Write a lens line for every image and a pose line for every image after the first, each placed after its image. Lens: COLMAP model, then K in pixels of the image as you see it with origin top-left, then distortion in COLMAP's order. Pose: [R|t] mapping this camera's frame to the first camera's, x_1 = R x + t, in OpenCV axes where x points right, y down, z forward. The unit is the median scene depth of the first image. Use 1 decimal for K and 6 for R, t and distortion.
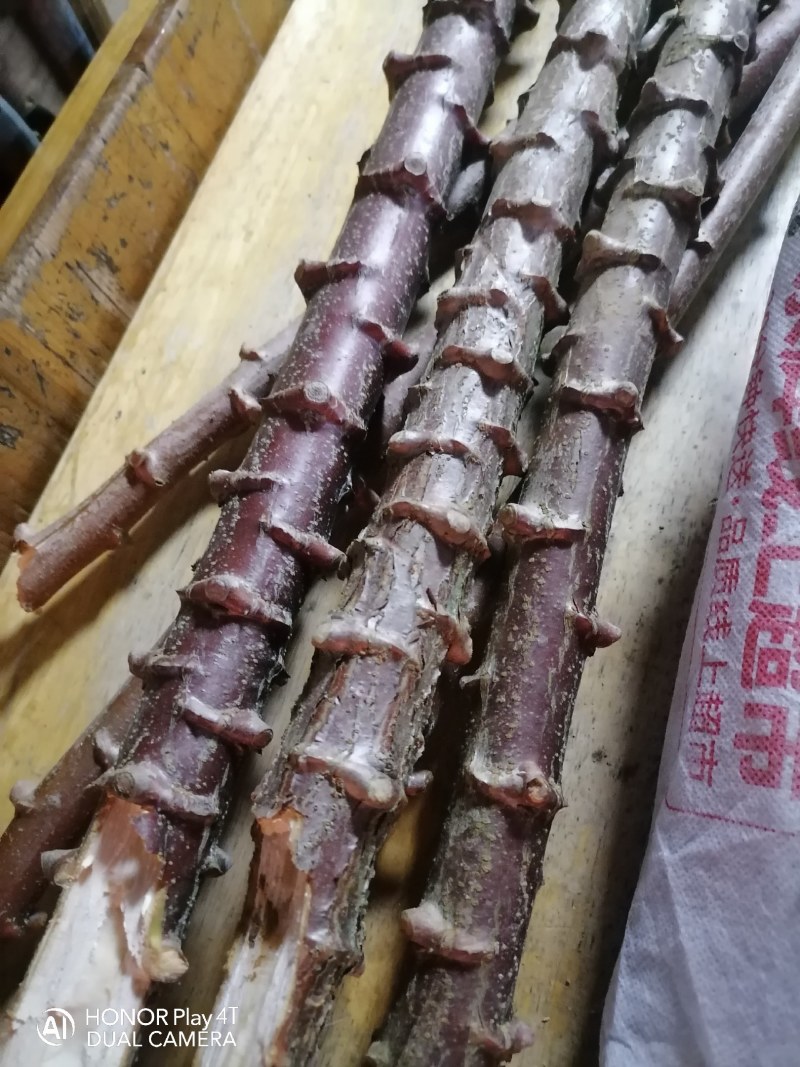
lens RADIAL K [[809.8, 0, 400.0], [0, 809.8, 533.5], [0, 0, 1]] dist [0.003890, -0.003977]
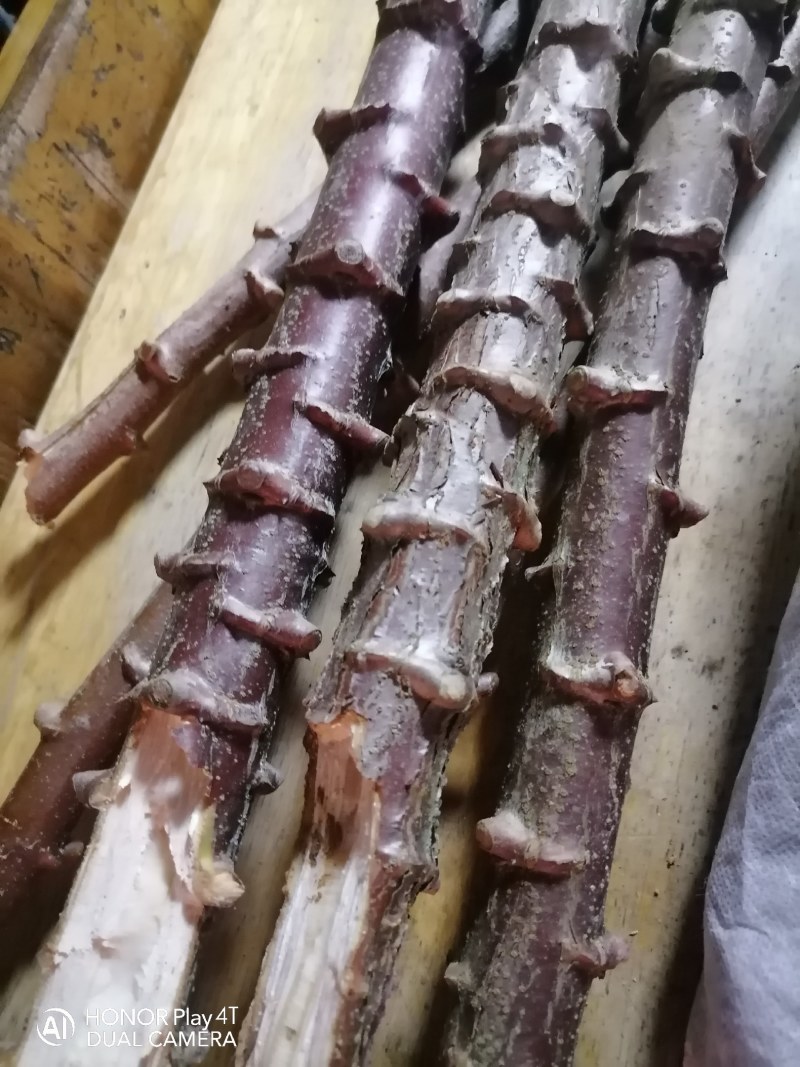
lens RADIAL K [[809.8, 0, 400.0], [0, 809.8, 533.5], [0, 0, 1]] dist [0.003890, -0.003977]
pose [[0.999144, -0.039862, -0.011027, -0.054685], [0.040543, 0.996676, 0.070656, 0.073371], [0.008174, -0.071043, 0.997440, 0.115191]]
